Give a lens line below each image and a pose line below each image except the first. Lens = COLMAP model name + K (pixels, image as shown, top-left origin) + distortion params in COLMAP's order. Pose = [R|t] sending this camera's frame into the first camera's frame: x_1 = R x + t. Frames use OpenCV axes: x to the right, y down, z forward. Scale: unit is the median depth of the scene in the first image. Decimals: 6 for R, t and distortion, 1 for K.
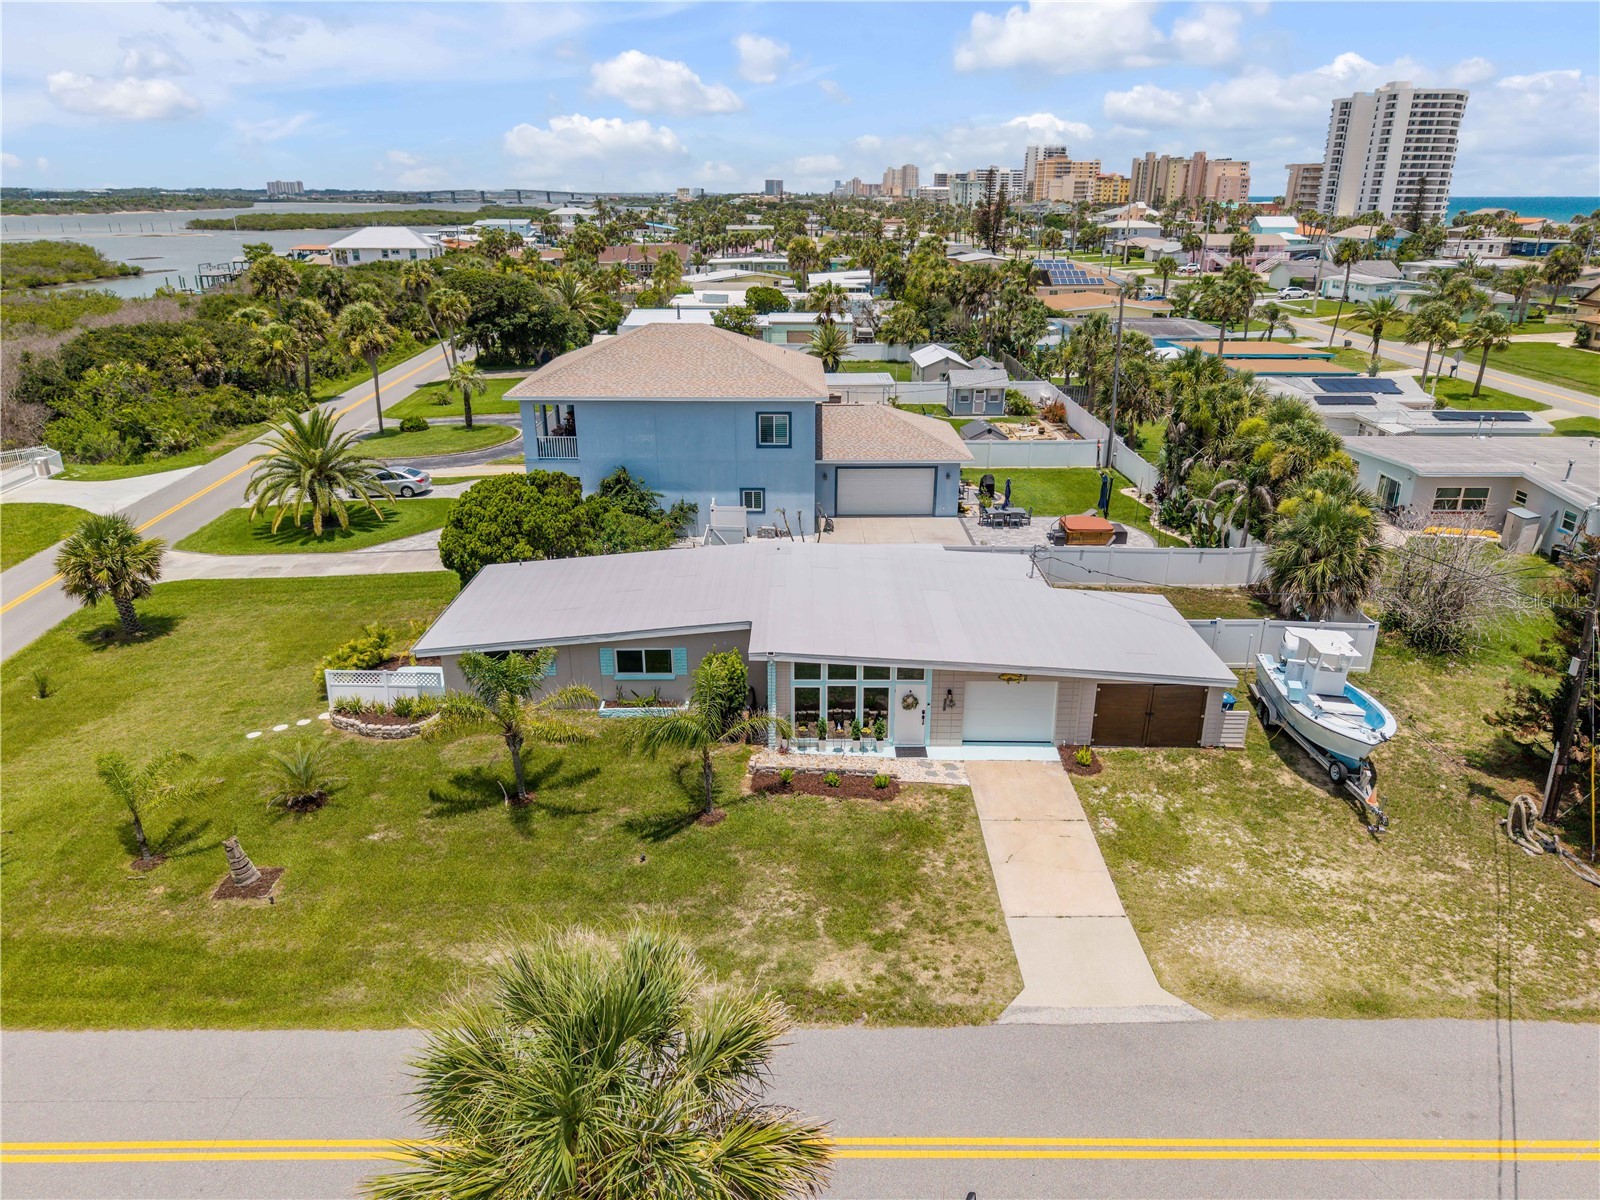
lens RADIAL K [[1062.4, 0, 805.9], [0, 1062.4, 598.7], [0, 0, 1]] dist [0.009052, -0.001911]
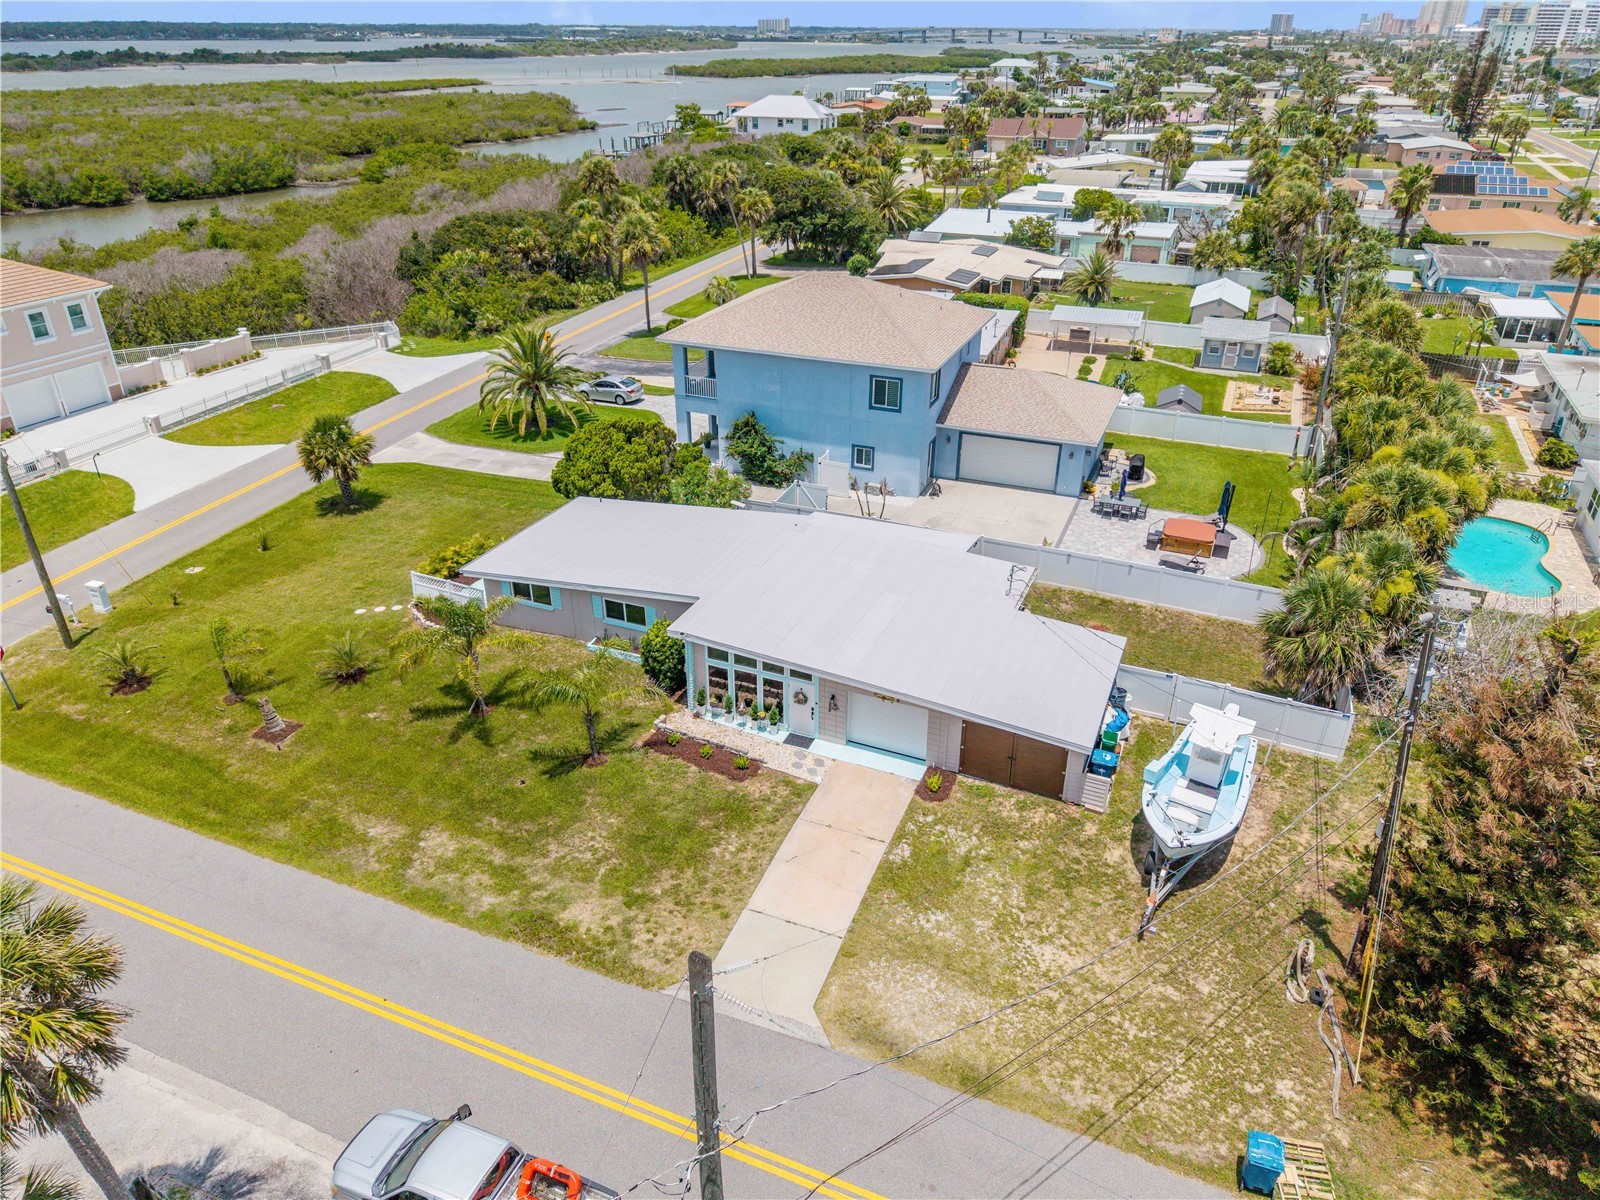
lens RADIAL K [[1063.3, 0, 812.2], [0, 1063.3, 597.8], [0, 0, 1]] dist [0.018372, -0.006120]
pose [[0.922571, 0.183534, -0.339378, 0.475767], [-0.140125, 0.978937, 0.148486, -0.175324], [0.359481, -0.089434, 0.928857, -0.020485]]
